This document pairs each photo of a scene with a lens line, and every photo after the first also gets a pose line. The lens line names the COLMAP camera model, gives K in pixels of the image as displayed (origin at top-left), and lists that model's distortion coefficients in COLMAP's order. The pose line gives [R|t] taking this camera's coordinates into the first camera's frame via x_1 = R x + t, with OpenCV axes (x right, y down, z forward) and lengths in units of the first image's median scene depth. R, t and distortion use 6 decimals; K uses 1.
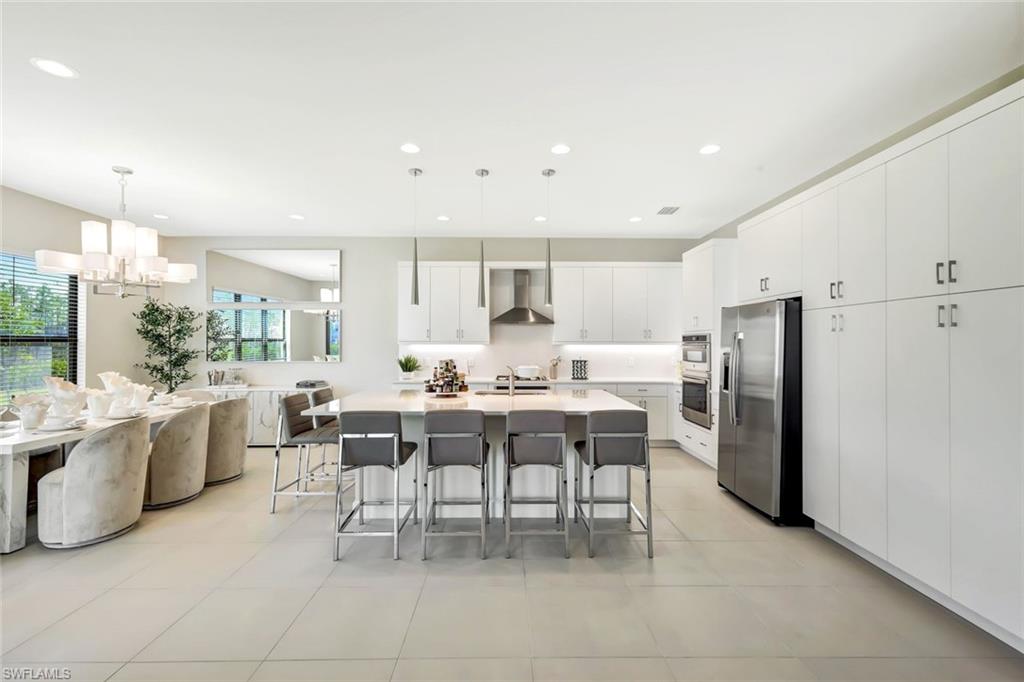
lens RADIAL K [[448.0, 0, 508.3], [0, 448.0, 342.0], [0, 0, 1]] dist [0.003609, 0.000621]
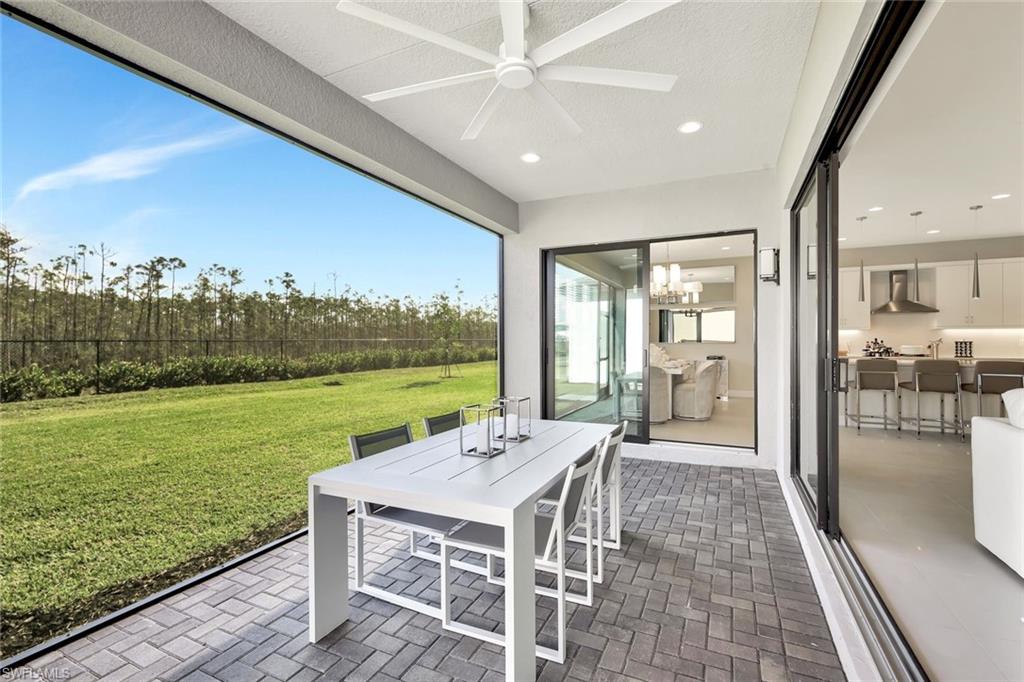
lens RADIAL K [[448.0, 0, 510.6], [0, 448.0, 339.8], [0, 0, 1]] dist [0.003609, 0.000621]
pose [[0.894664, 0.000922, -0.446738, -0.402476], [0.000427, 0.999996, 0.002919, 0.032094], [0.446739, -0.002802, 0.894660, -0.653693]]
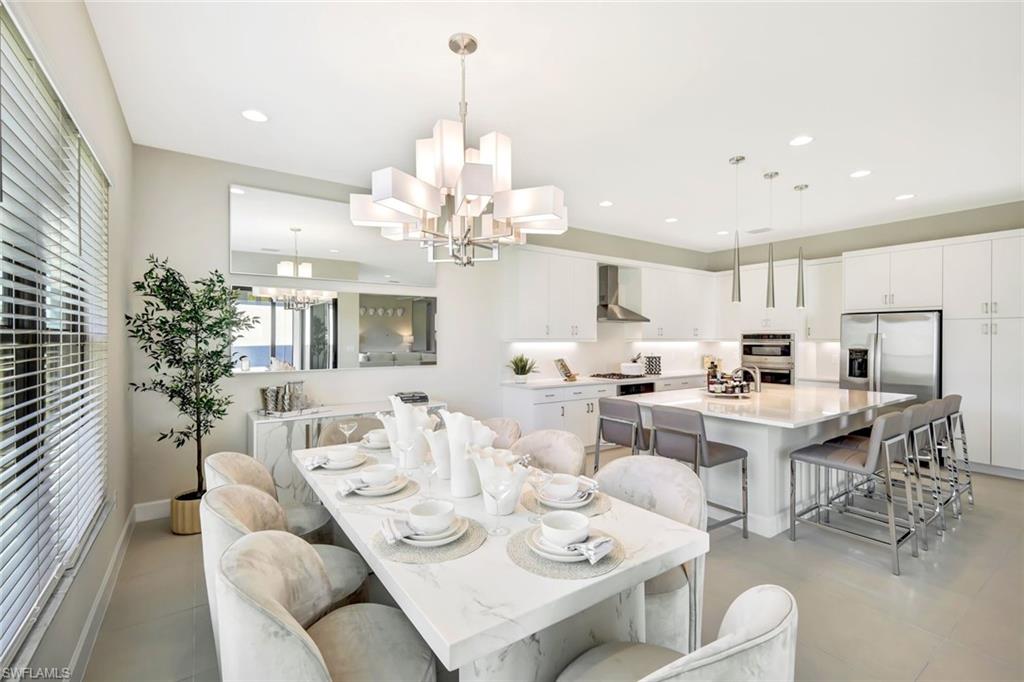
lens RADIAL K [[448.0, 0, 512.5], [0, 448.0, 344.4], [0, 0, 1]] dist [0.003609, 0.000621]
pose [[0.821169, -0.007665, 0.570634, -0.734456], [-0.002284, 0.999858, 0.016718, -0.005128], [-0.570681, -0.015032, 0.821034, 0.318625]]
